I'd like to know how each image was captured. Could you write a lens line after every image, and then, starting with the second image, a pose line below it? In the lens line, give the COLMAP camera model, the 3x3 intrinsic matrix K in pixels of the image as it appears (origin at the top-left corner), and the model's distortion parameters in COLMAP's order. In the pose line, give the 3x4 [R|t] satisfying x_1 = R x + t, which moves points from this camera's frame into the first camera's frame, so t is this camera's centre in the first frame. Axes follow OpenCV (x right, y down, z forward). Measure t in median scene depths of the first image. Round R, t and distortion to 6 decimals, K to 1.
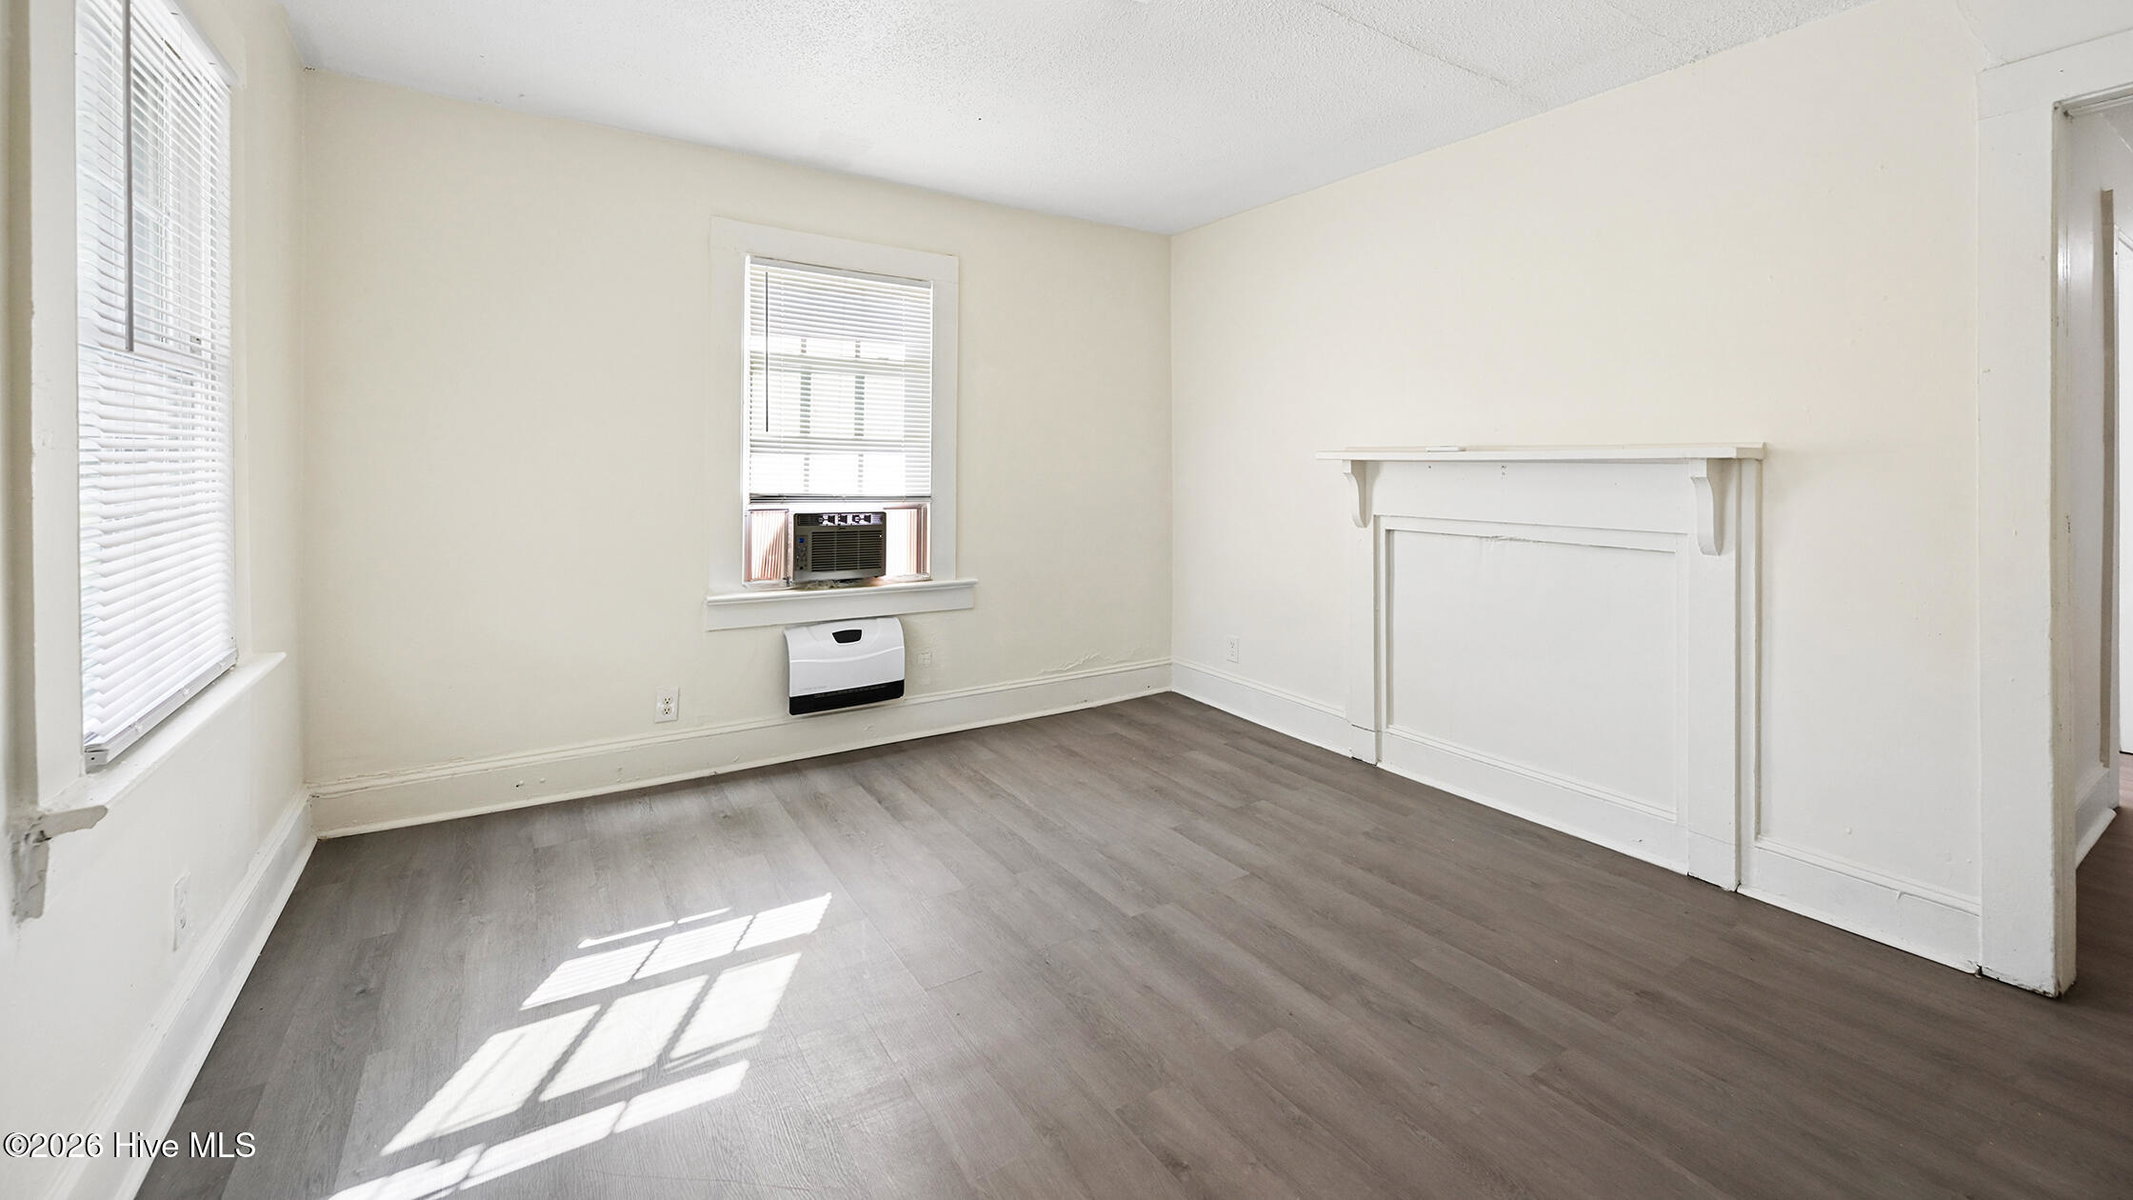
lens RADIAL K [[850.1, 0, 1070.0], [0, 850.1, 605.4], [0, 0, 1]] dist [0.002926, 0.000118]
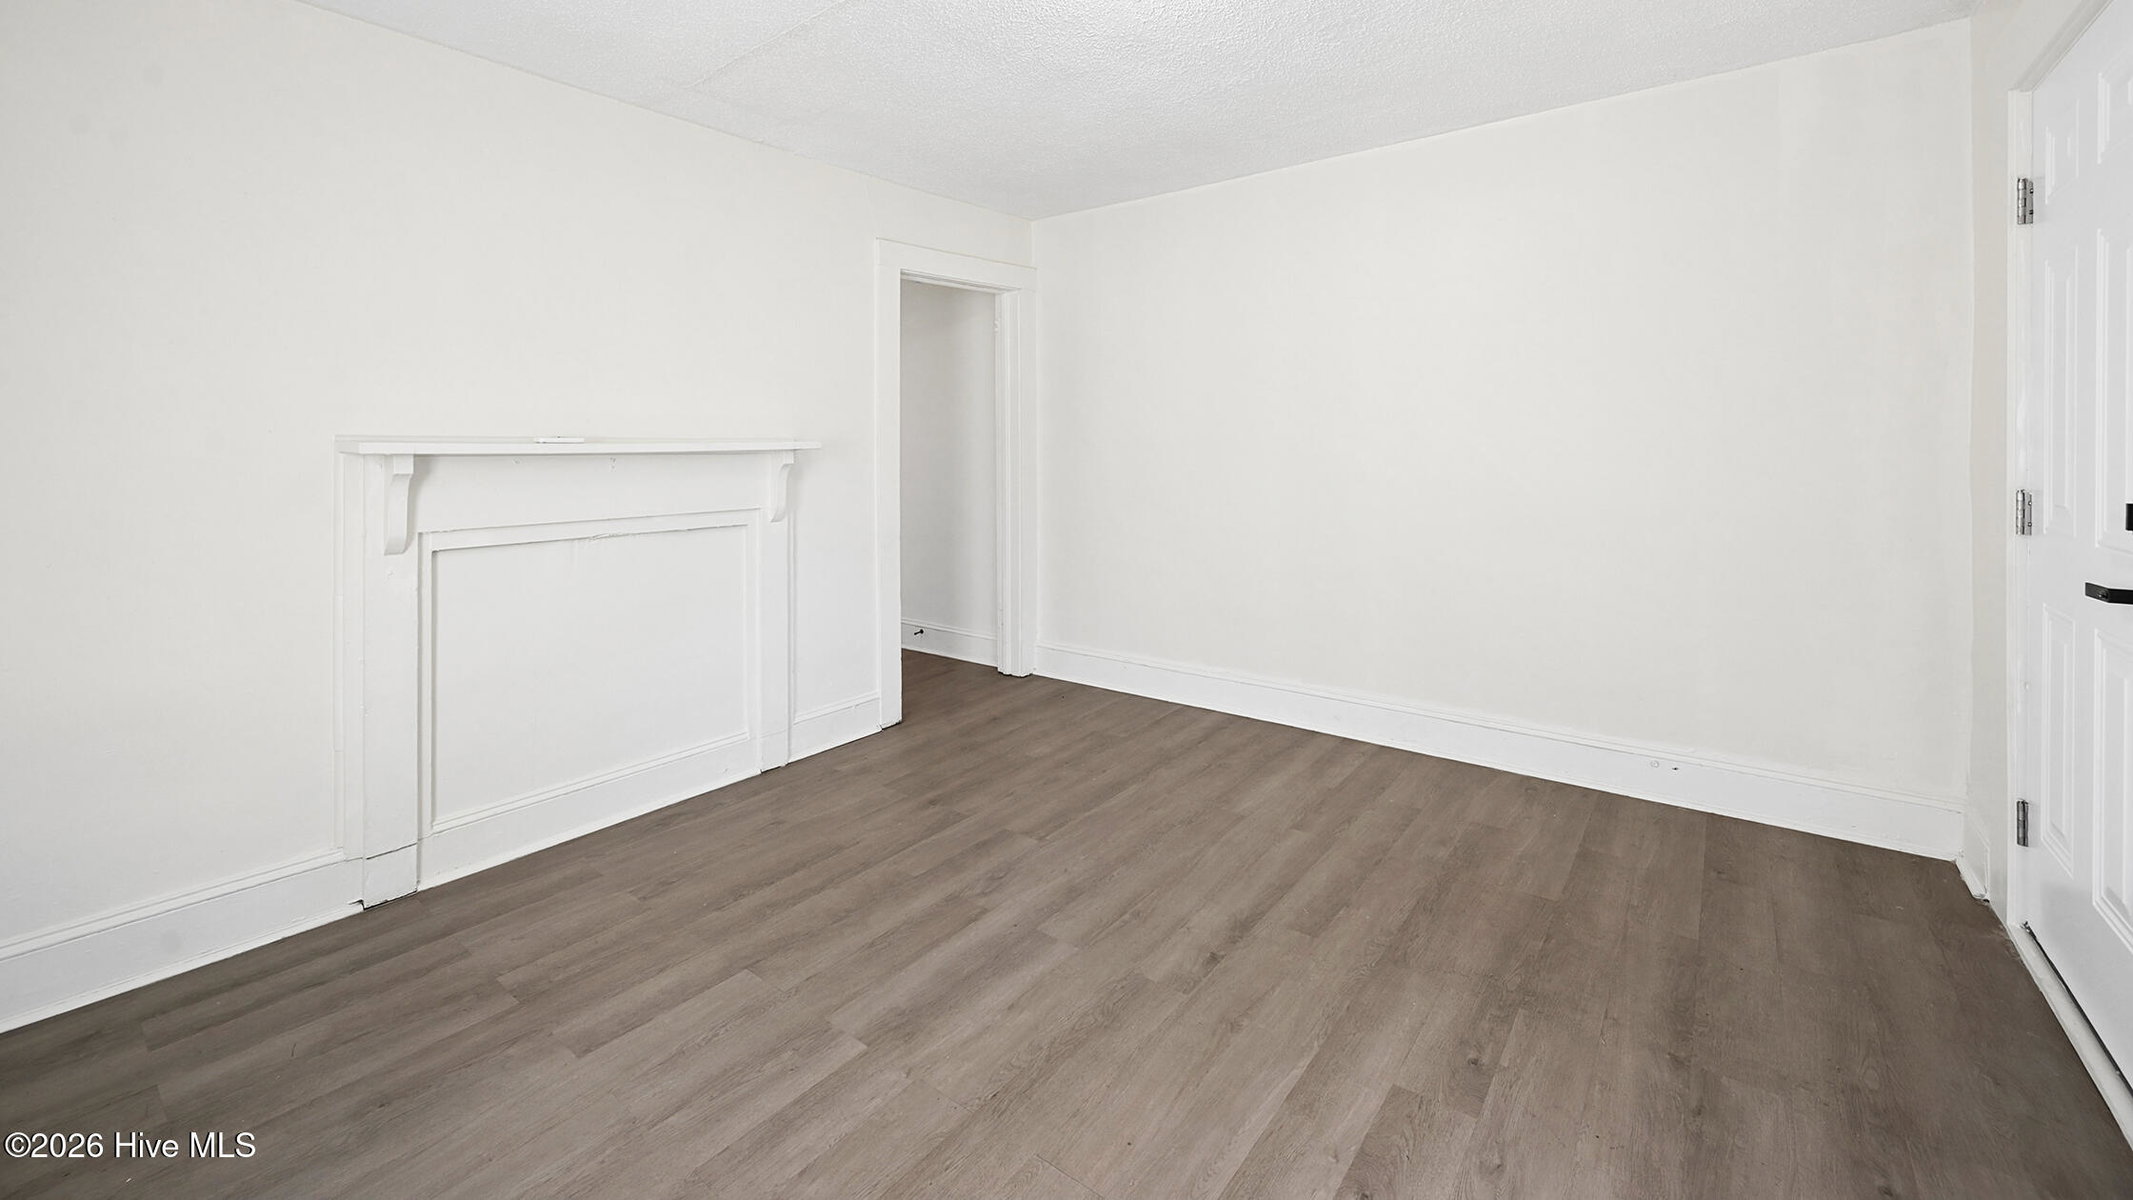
lens RADIAL K [[850.1, 0, 1068.5], [0, 850.1, 593.2], [0, 0, 1]] dist [0.002926, 0.000118]
pose [[-0.337587, -0.155164, 0.928417, -0.622377], [0.167113, 0.960772, 0.221337, -0.161601], [-0.926341, 0.229871, -0.298415, 0.945052]]
